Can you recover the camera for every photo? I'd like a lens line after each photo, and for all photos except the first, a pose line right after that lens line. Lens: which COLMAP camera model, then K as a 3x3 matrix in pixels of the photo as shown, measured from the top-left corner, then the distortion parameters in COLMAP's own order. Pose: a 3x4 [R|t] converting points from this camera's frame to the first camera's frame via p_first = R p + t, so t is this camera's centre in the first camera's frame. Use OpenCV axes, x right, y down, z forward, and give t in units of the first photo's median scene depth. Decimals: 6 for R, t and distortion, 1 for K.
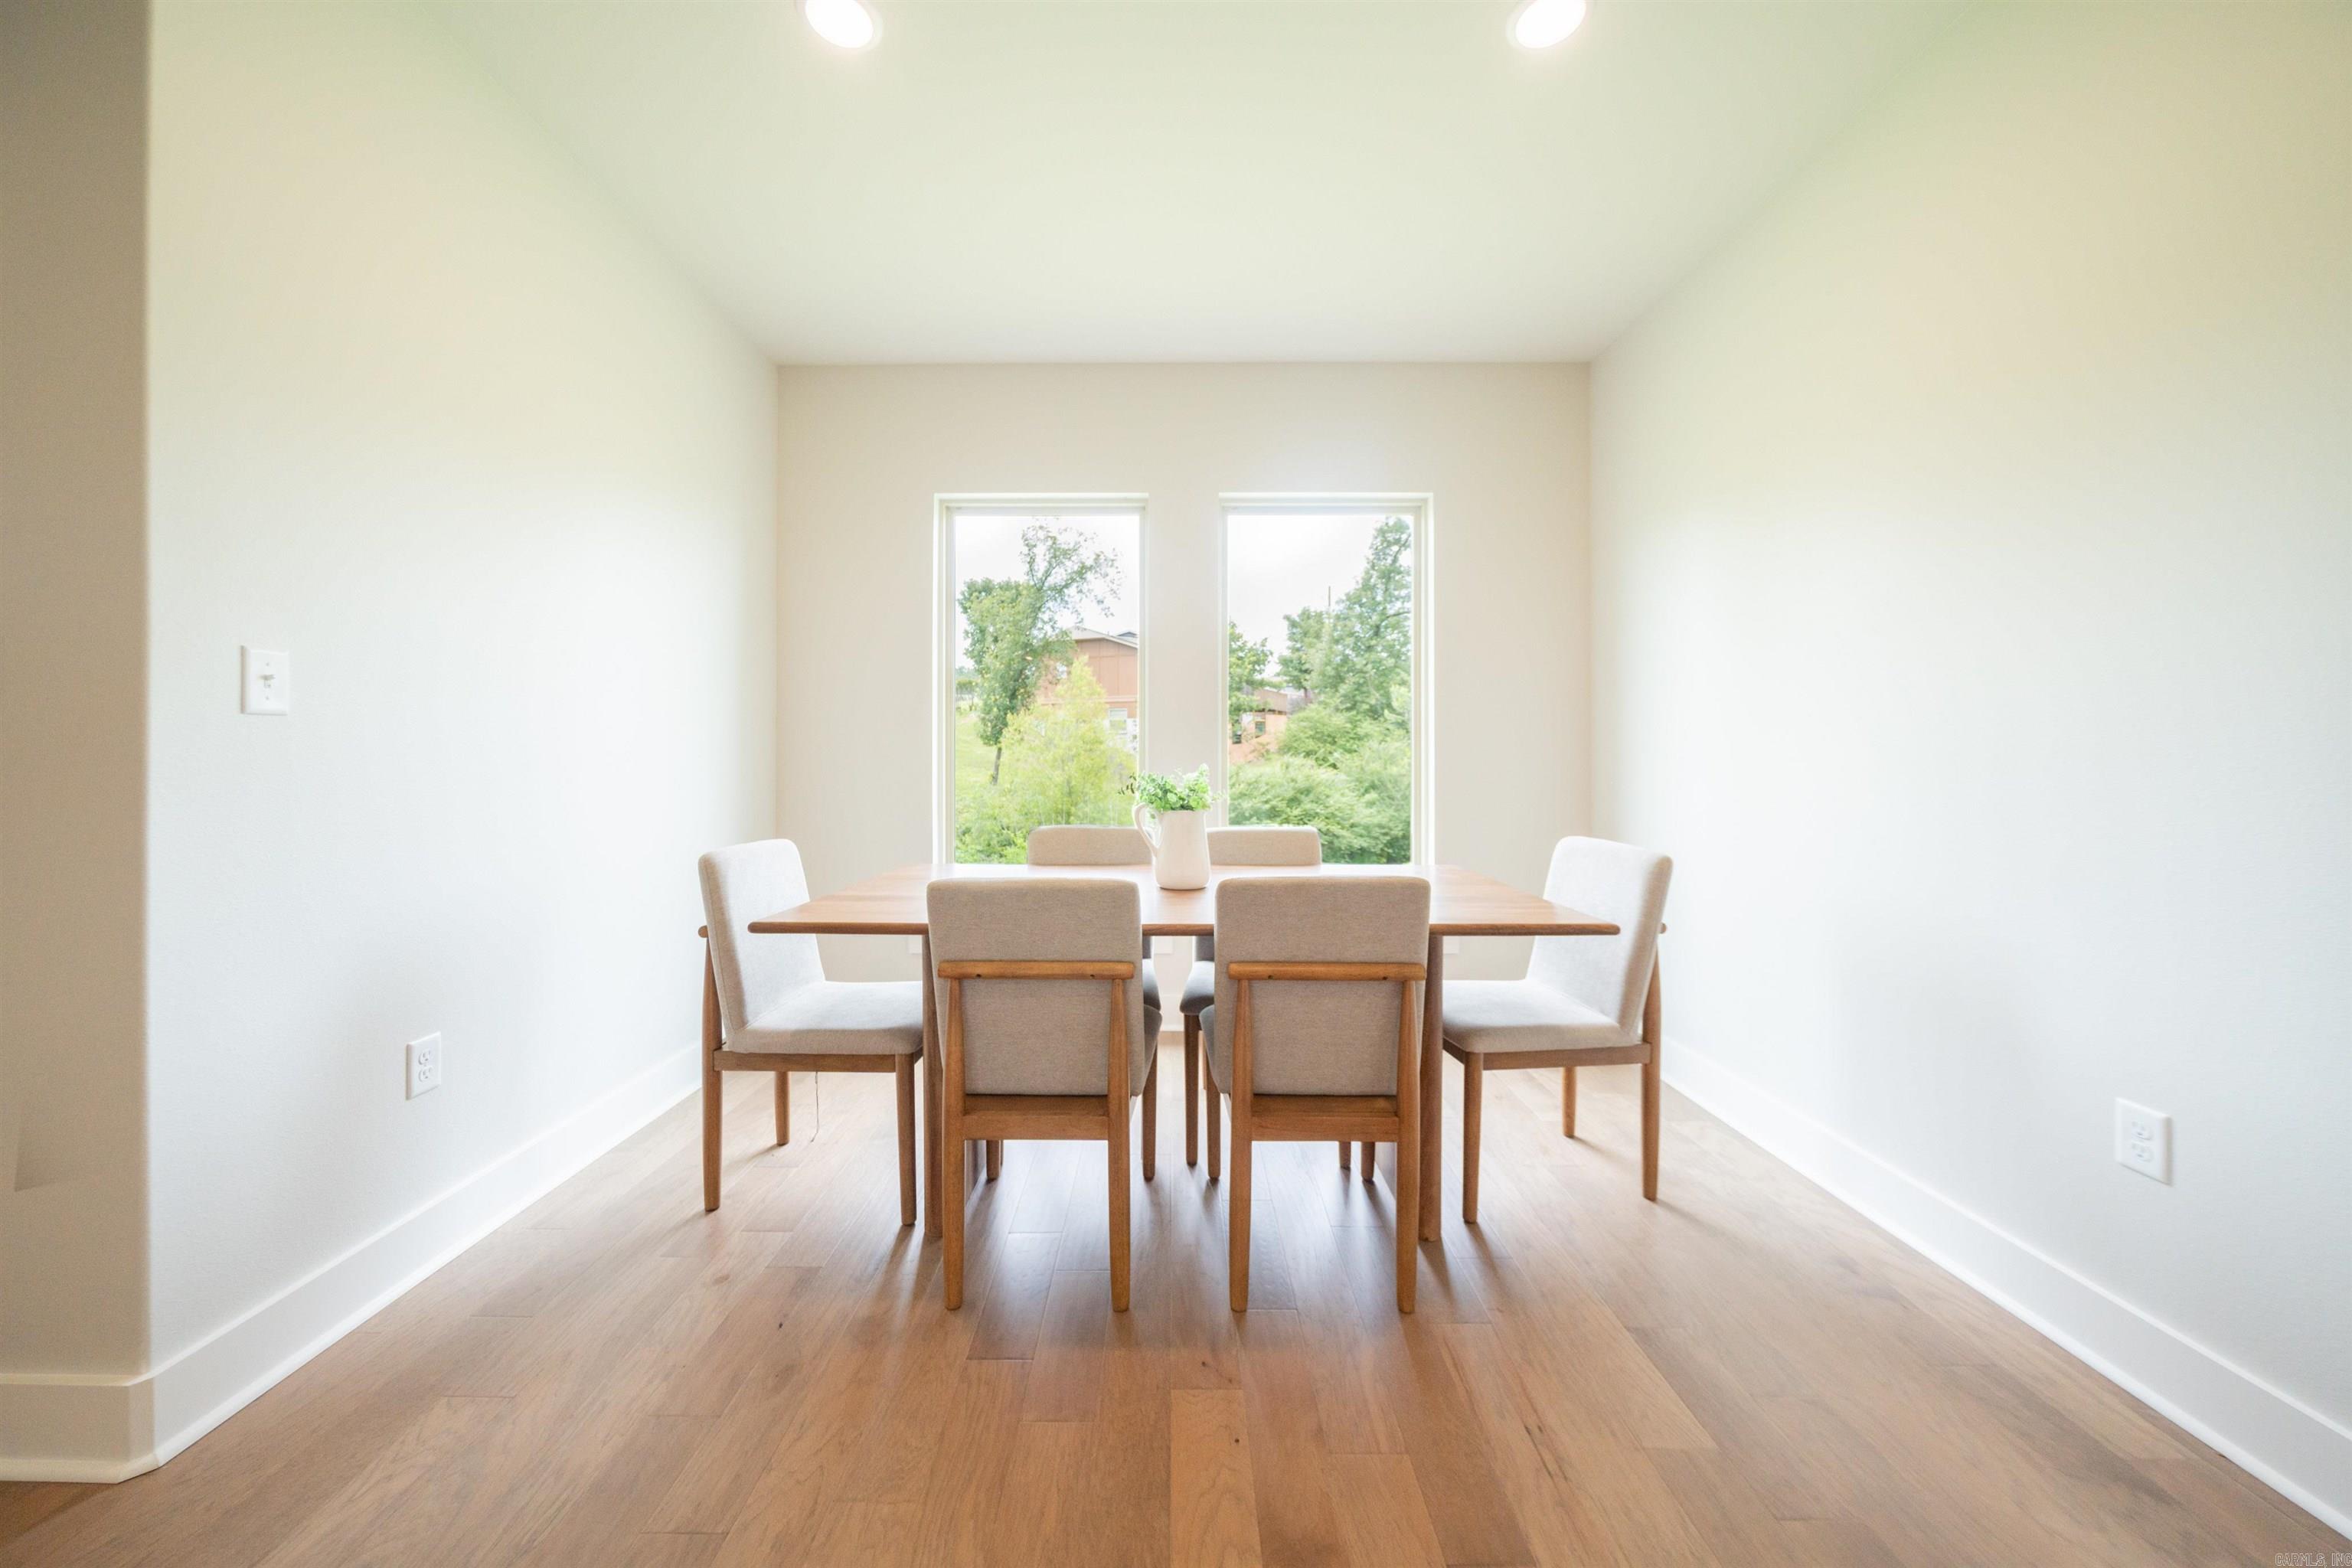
lens RADIAL K [[825.0, 0, 1165.2], [0, 825.0, 751.8], [0, 0, 1]] dist [0.000166, -0.000015]
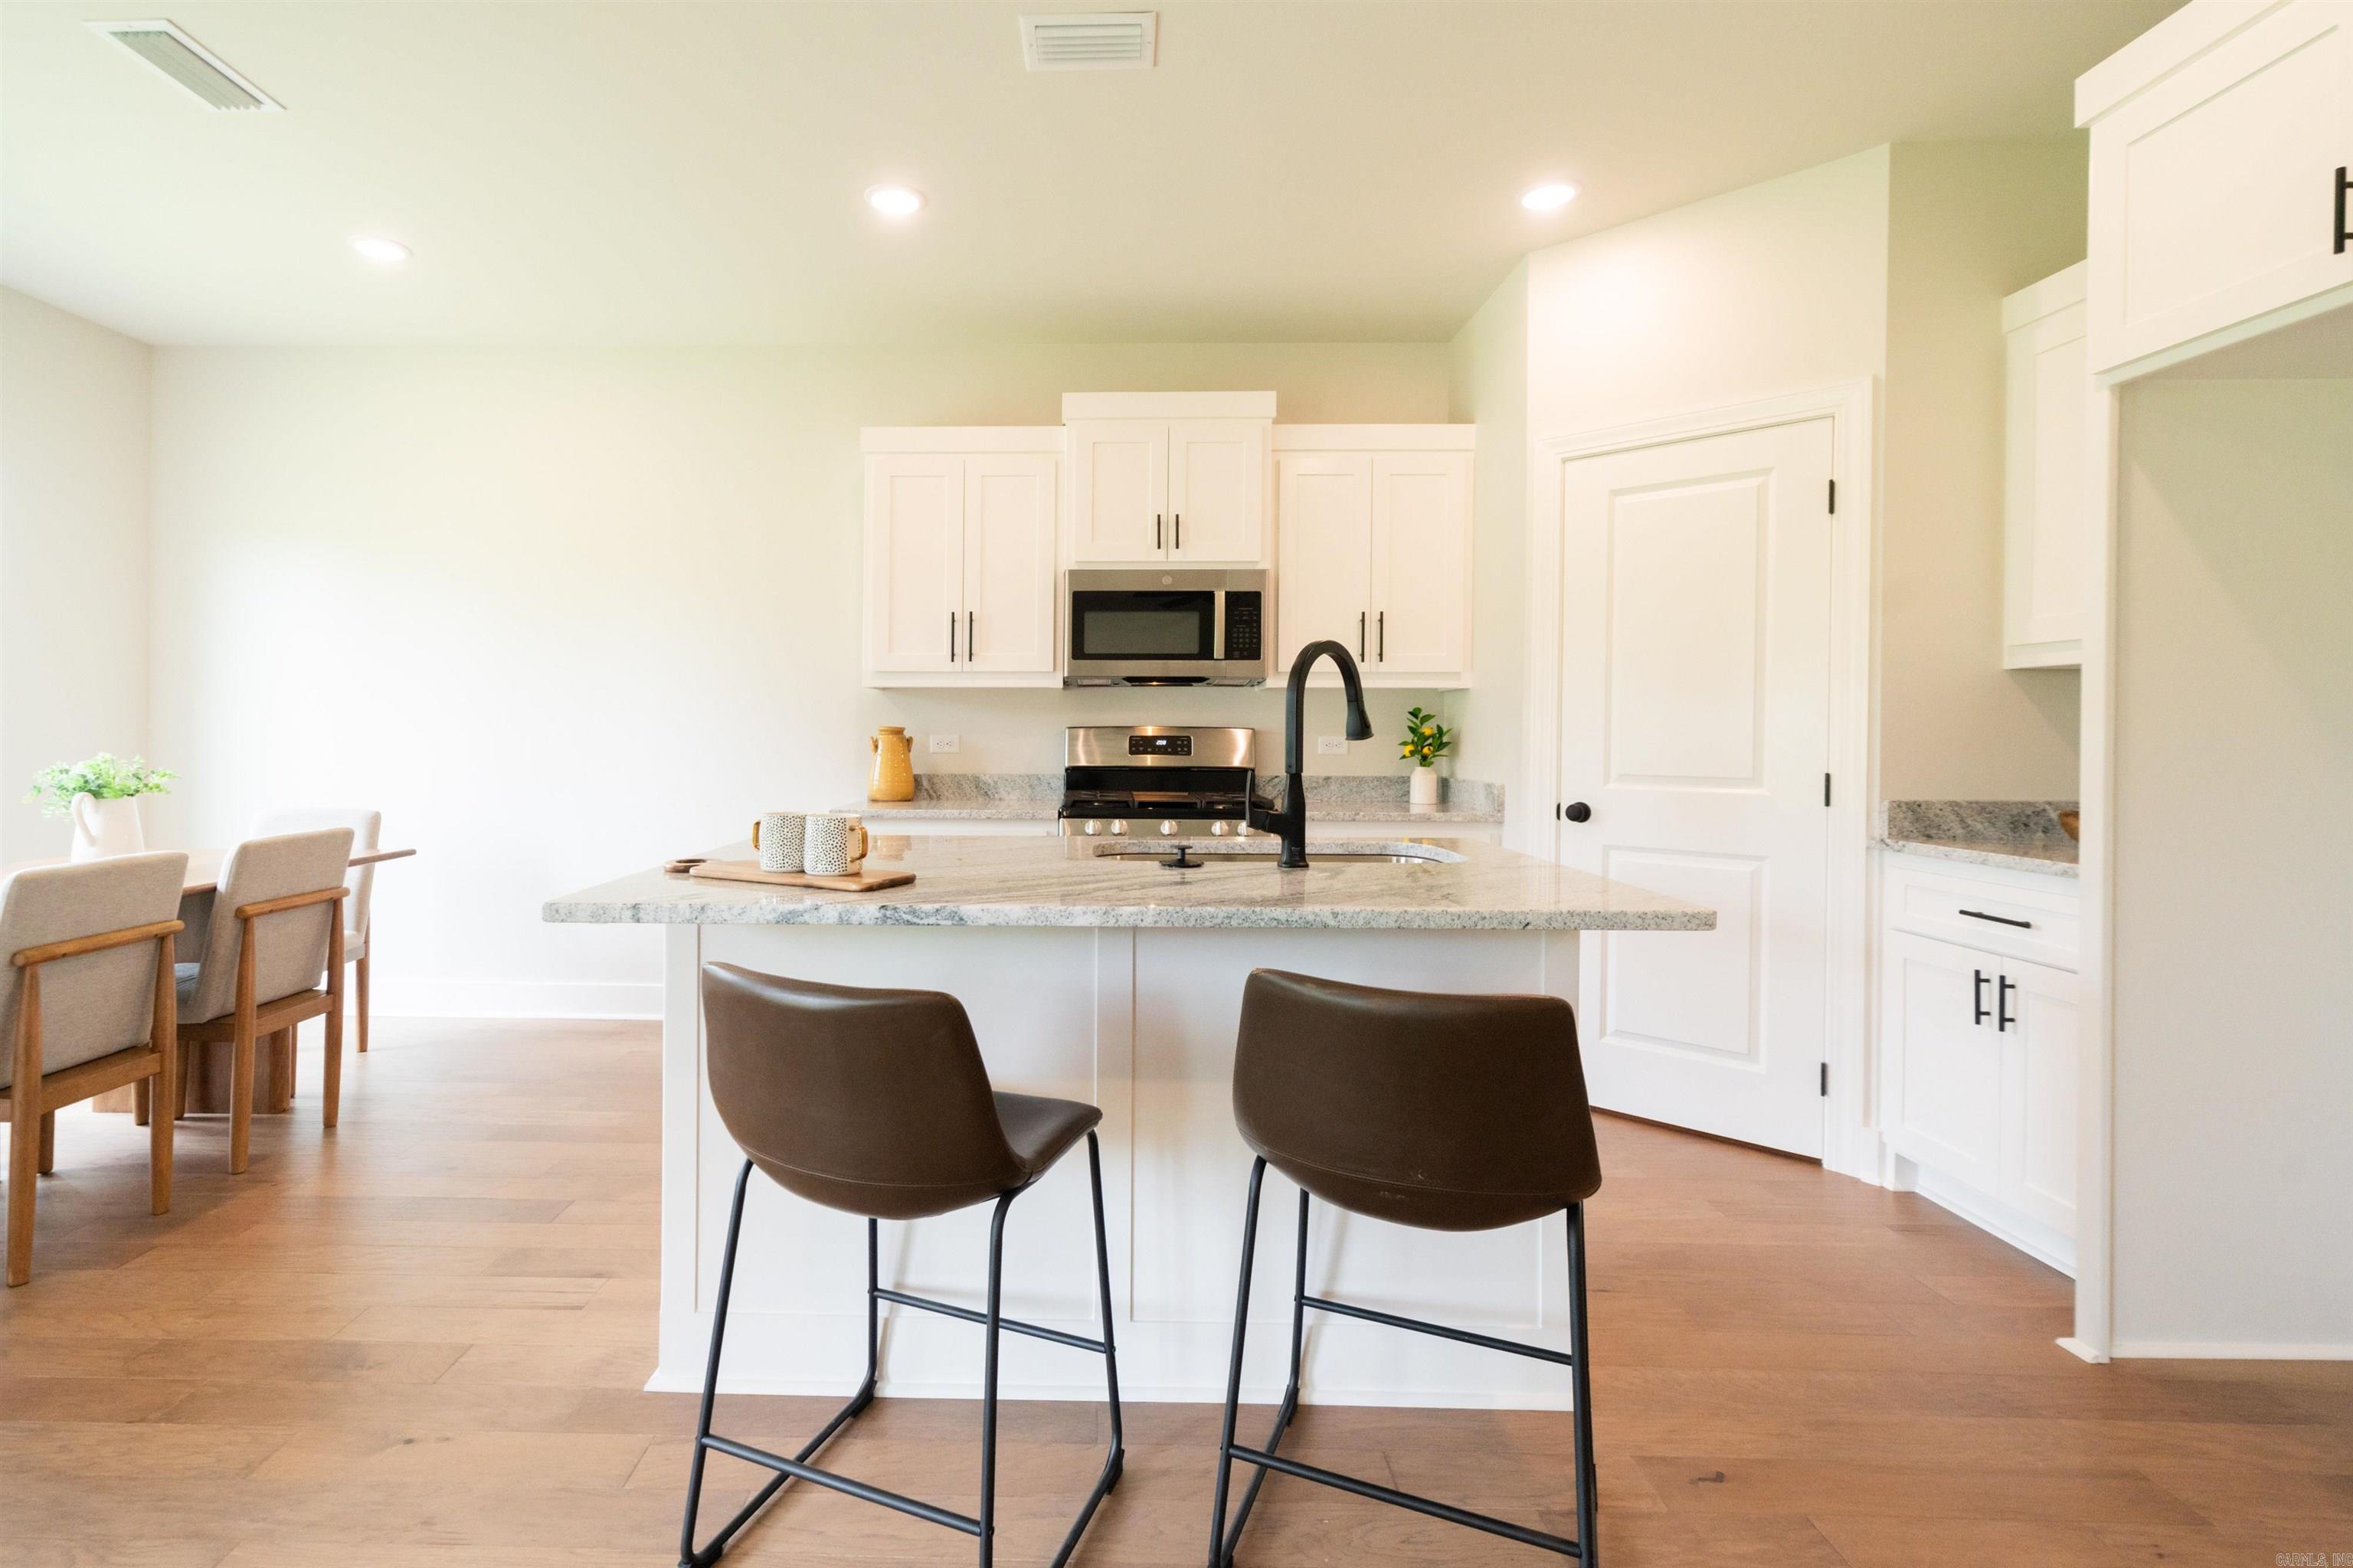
lens RADIAL K [[1093.2, 0, 1077.6], [0, 1093.2, 745.9], [0, 0, 1]] dist [0.000947, 0.000079]
pose [[0.010594, -0.010850, 0.999885, -0.567555], [-0.004500, 0.999930, 0.010898, -0.009089], [-0.999934, -0.004615, 0.010544, -0.120675]]
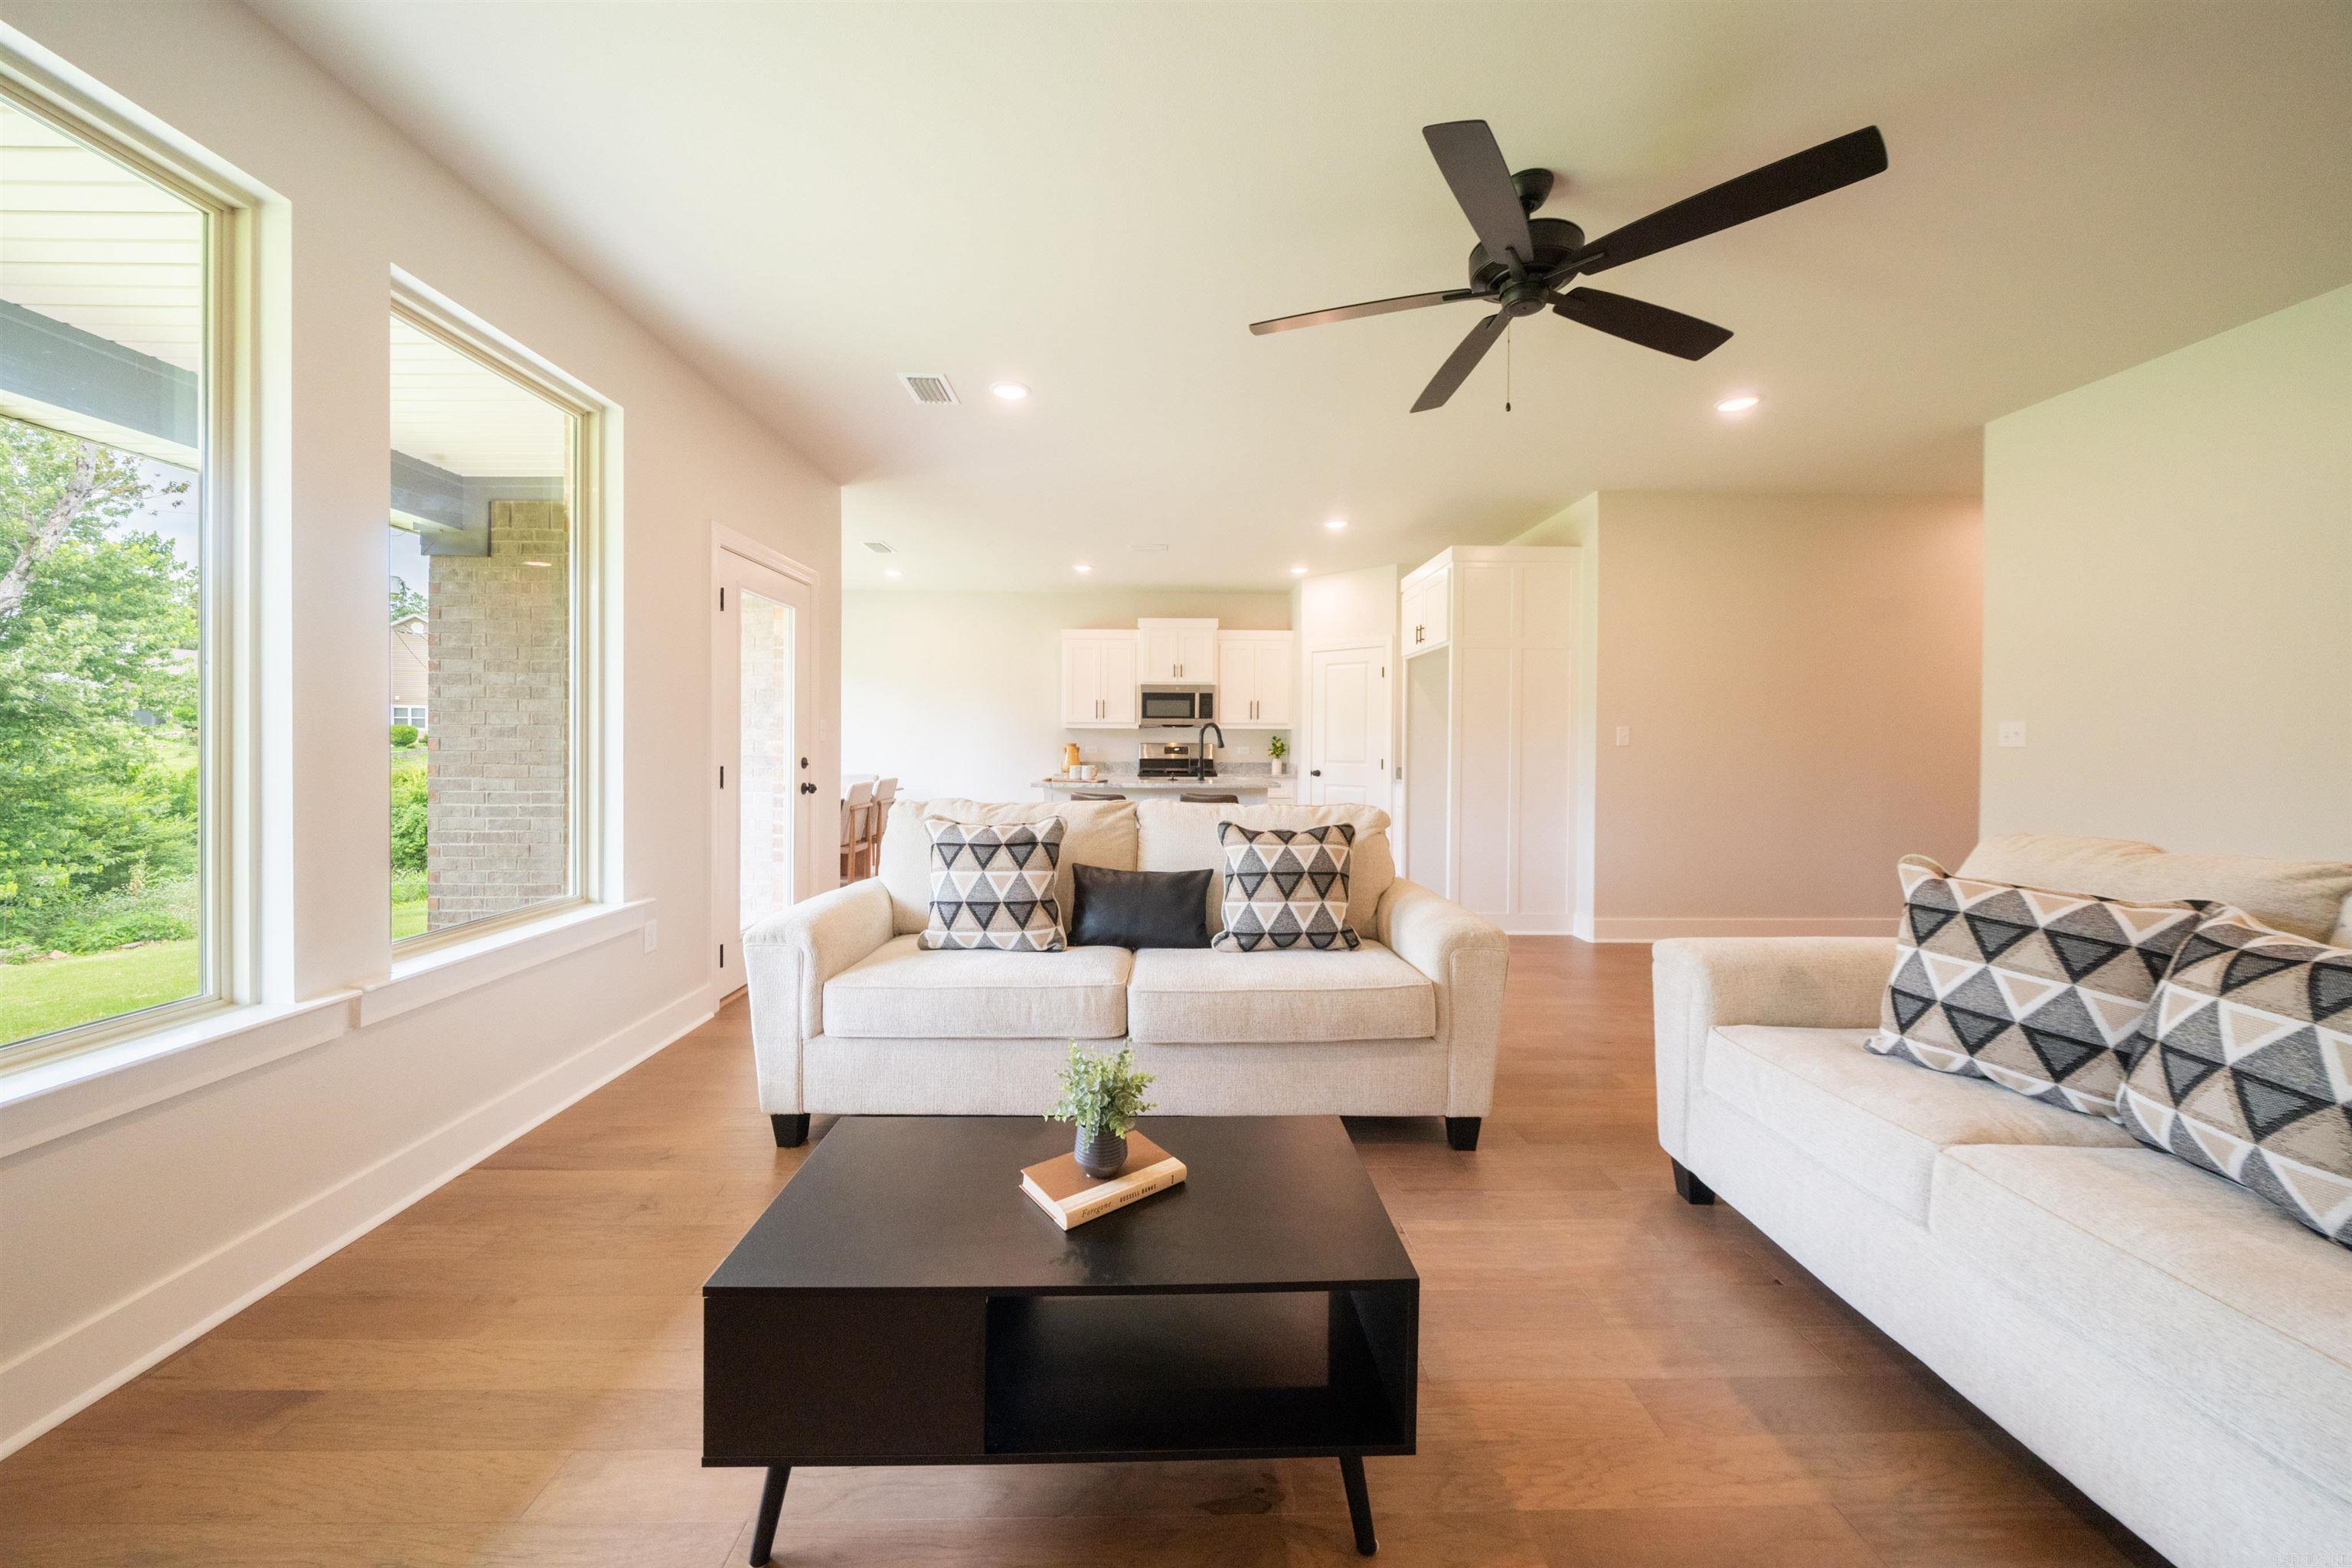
lens RADIAL K [[804.0, 0, 1174.1], [0, 804.0, 751.2], [0, 0, 1]] dist [-0.000589, -0.002050]
pose [[-0.027834, -0.008973, 0.999572, -1.375228], [-0.005229, 0.999947, 0.008831, -0.013303], [-0.999599, -0.004981, -0.027880, -0.126702]]
